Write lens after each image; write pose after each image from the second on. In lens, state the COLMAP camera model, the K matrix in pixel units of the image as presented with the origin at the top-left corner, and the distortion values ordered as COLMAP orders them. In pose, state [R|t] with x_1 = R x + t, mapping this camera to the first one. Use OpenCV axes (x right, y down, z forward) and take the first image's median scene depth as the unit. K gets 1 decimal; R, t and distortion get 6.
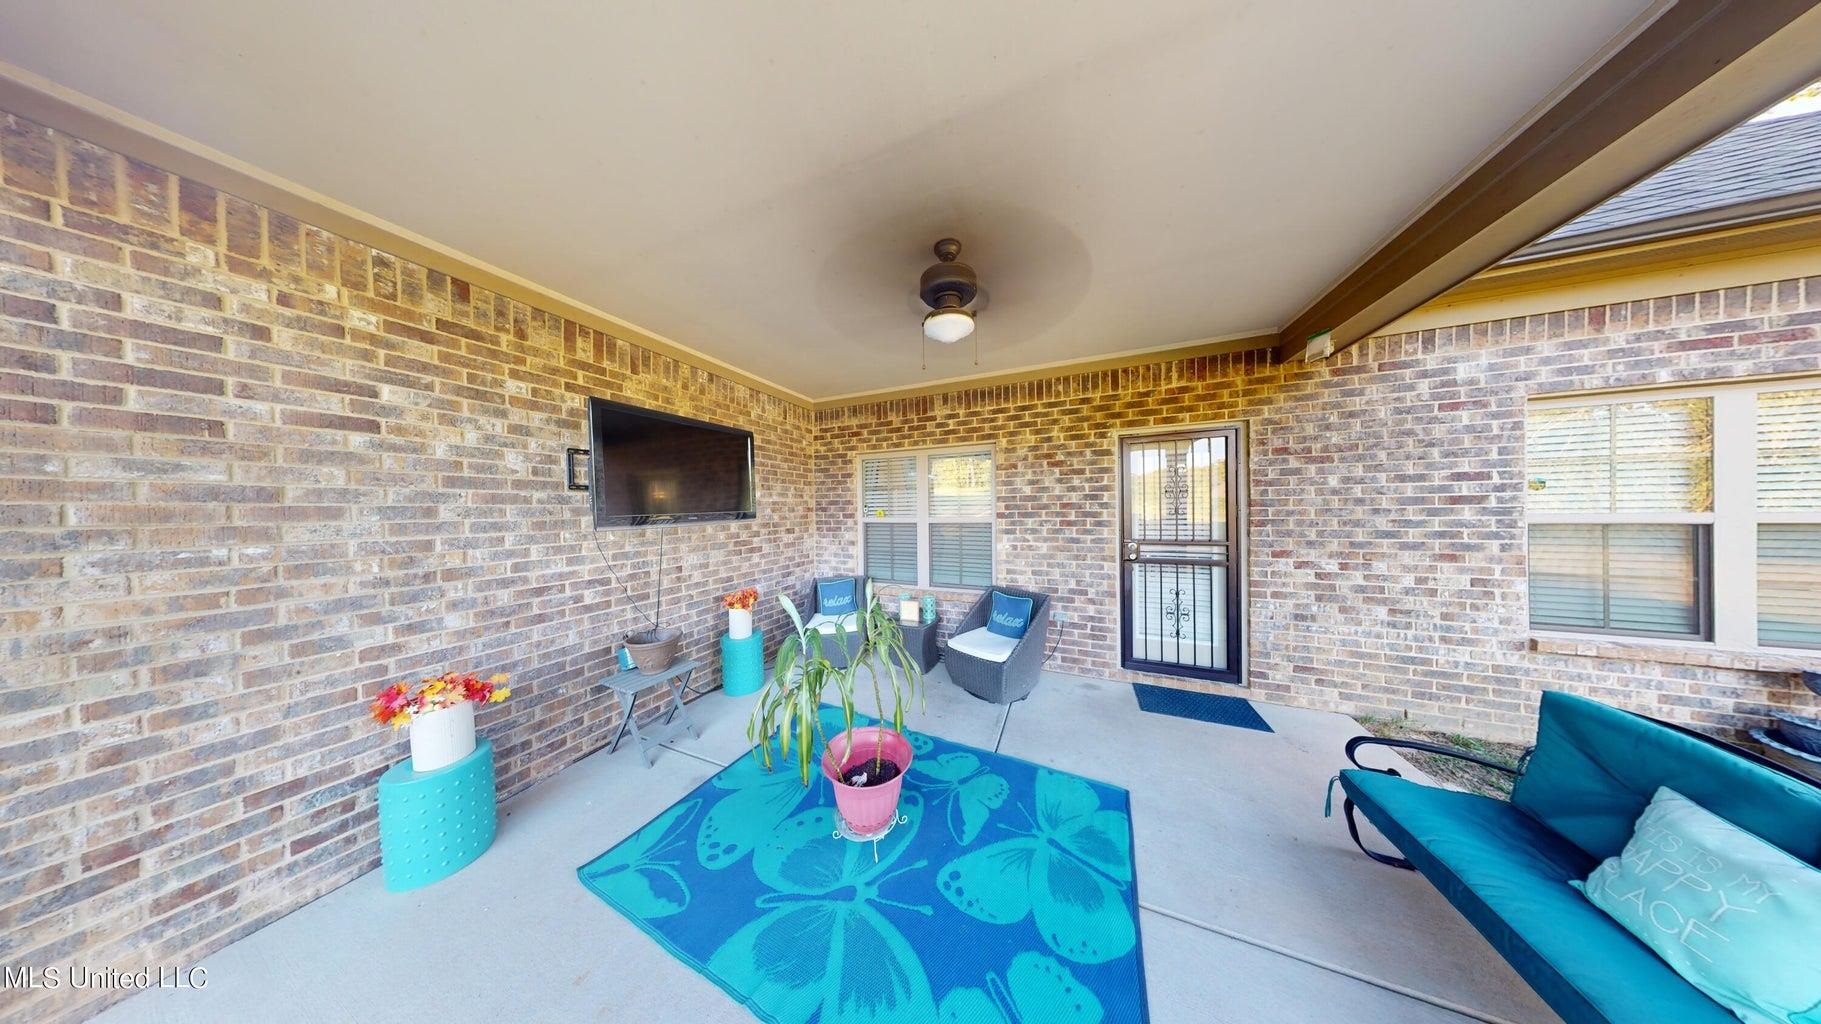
lens RADIAL K [[673.2, 0, 916.5], [0, 673.2, 515.0], [0, 0, 1]] dist [-0.000707, 0.000255]
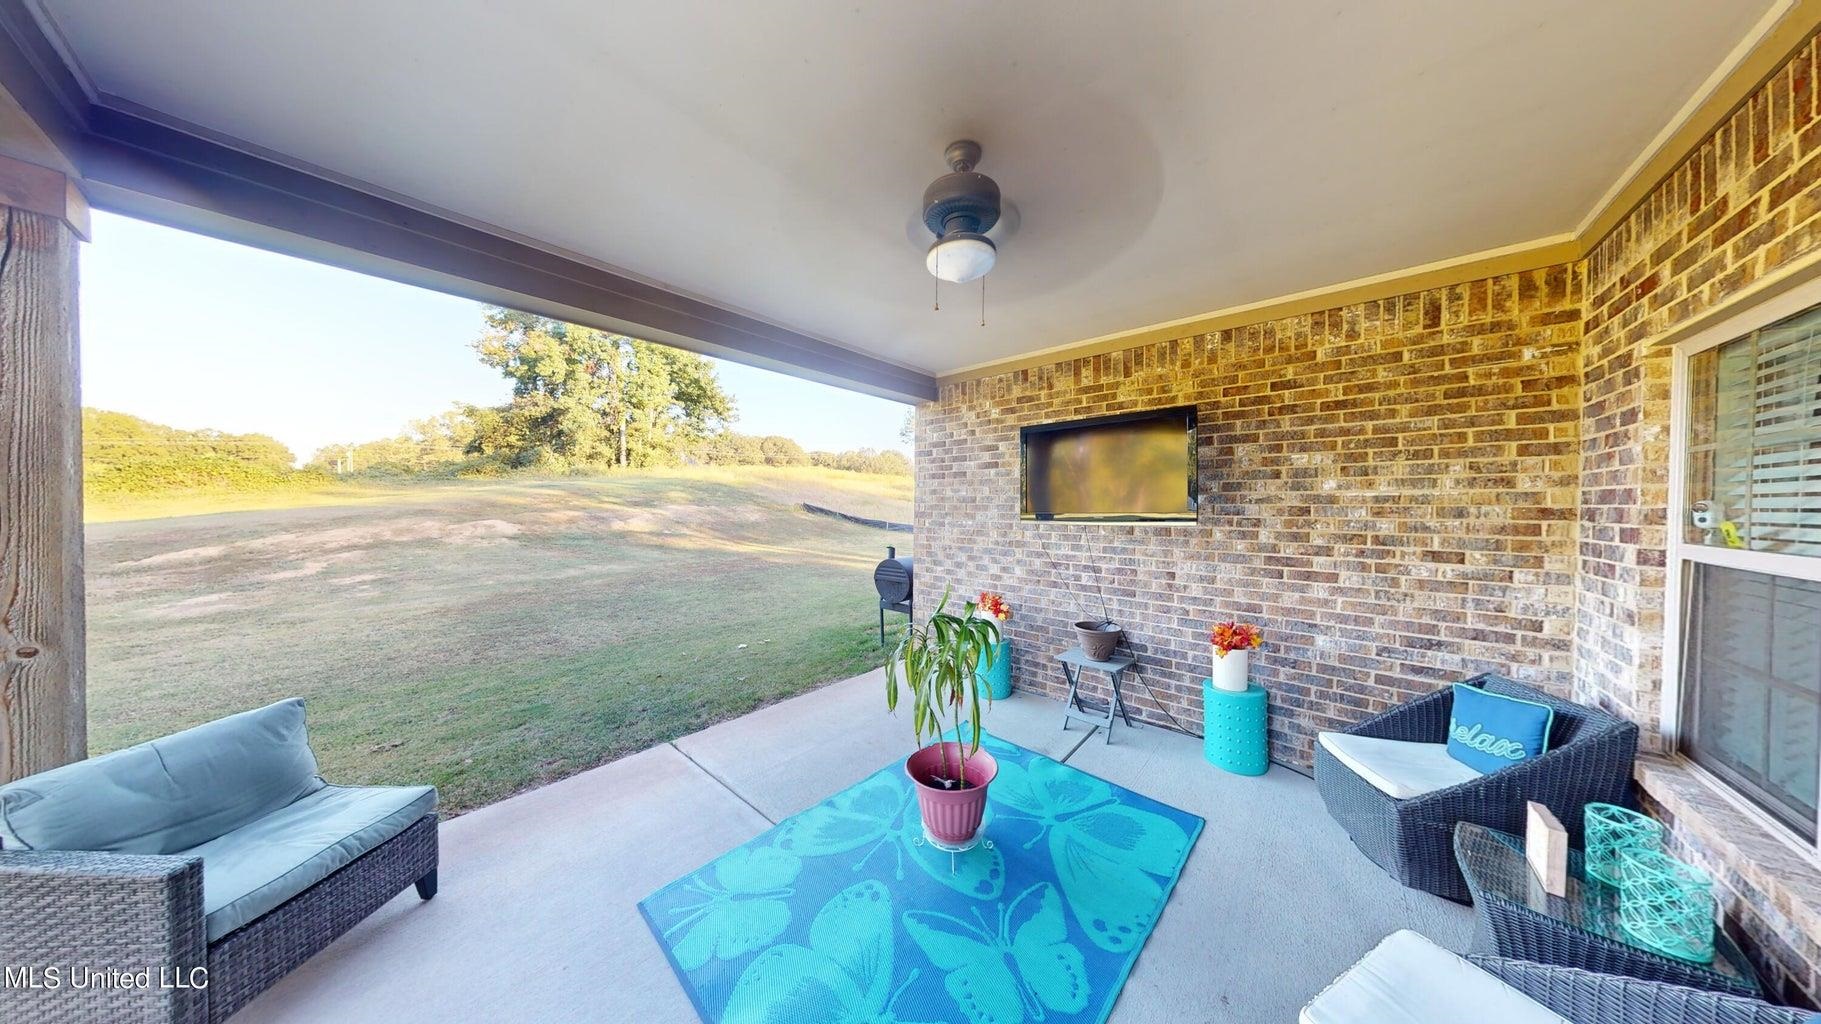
lens RADIAL K [[673.2, 0, 916.5], [0, 673.2, 515.0], [0, 0, 1]] dist [-0.000707, 0.000255]
pose [[-0.658281, 0.015335, -0.752616, 0.612820], [-0.006661, 0.999635, 0.026194, -0.023307], [0.752743, 0.022256, -0.657938, 1.523136]]
